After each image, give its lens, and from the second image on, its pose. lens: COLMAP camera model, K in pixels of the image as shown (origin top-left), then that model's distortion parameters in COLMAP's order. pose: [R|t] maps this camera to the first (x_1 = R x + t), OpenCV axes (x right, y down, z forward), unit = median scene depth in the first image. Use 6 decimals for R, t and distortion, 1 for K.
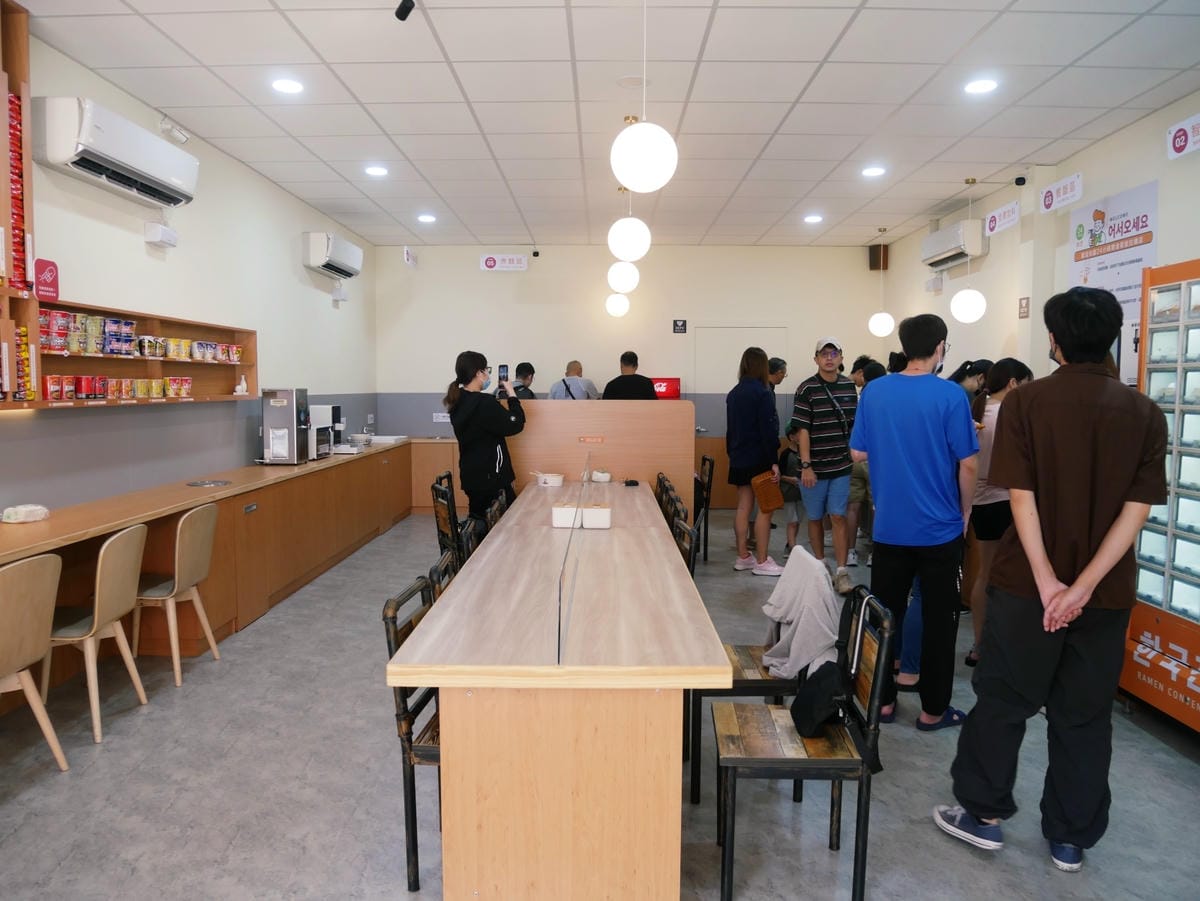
lens RADIAL K [[891.6, 0, 599.4], [0, 891.6, 451.8], [0, 0, 1]] dist [-0.065962, 0.041755]
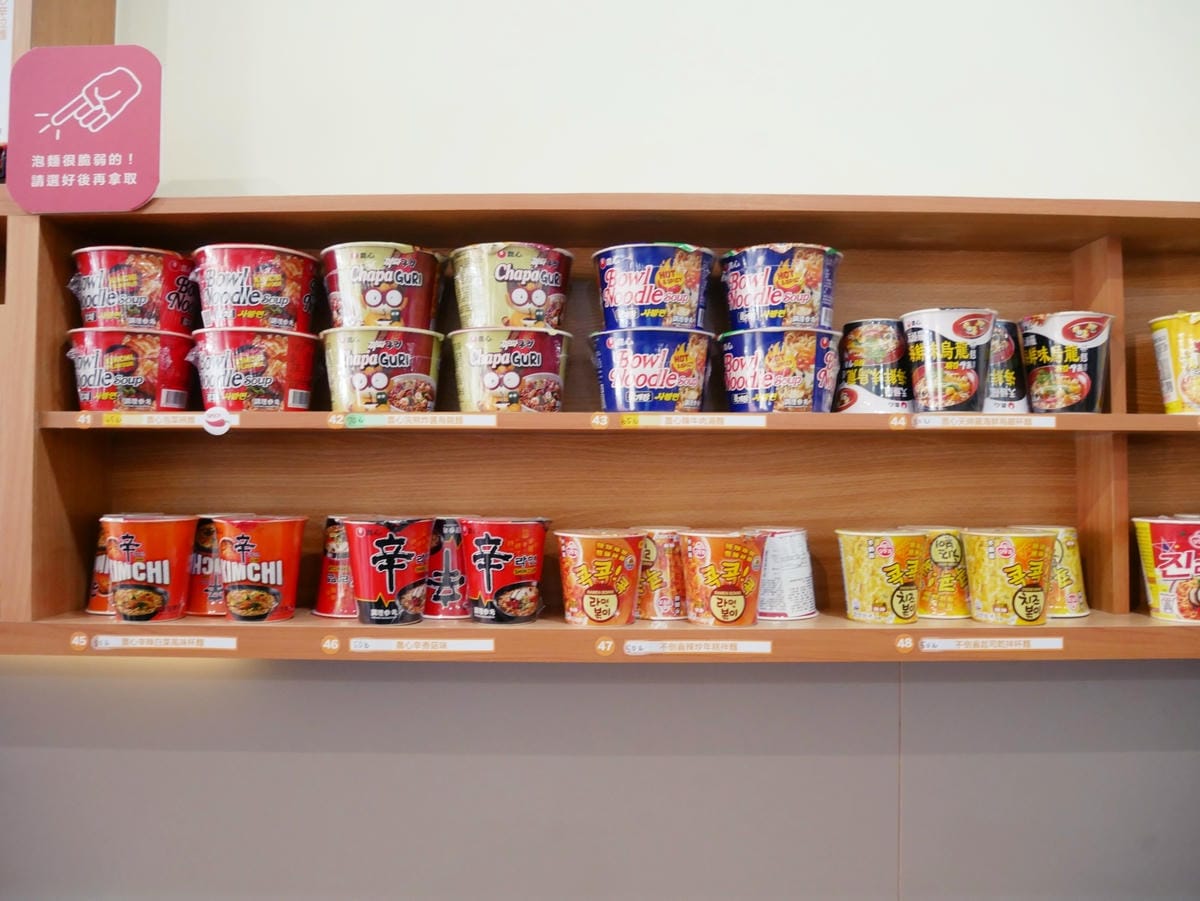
lens RADIAL K [[891.6, 0, 599.9], [0, 891.6, 451.4], [0, 0, 1]] dist [-0.065962, 0.041755]
pose [[0.000451, -0.026354, -0.999653, -0.334989], [-0.076143, 0.996750, -0.026312, -0.093916], [0.997097, 0.076129, -0.001557, 0.975123]]
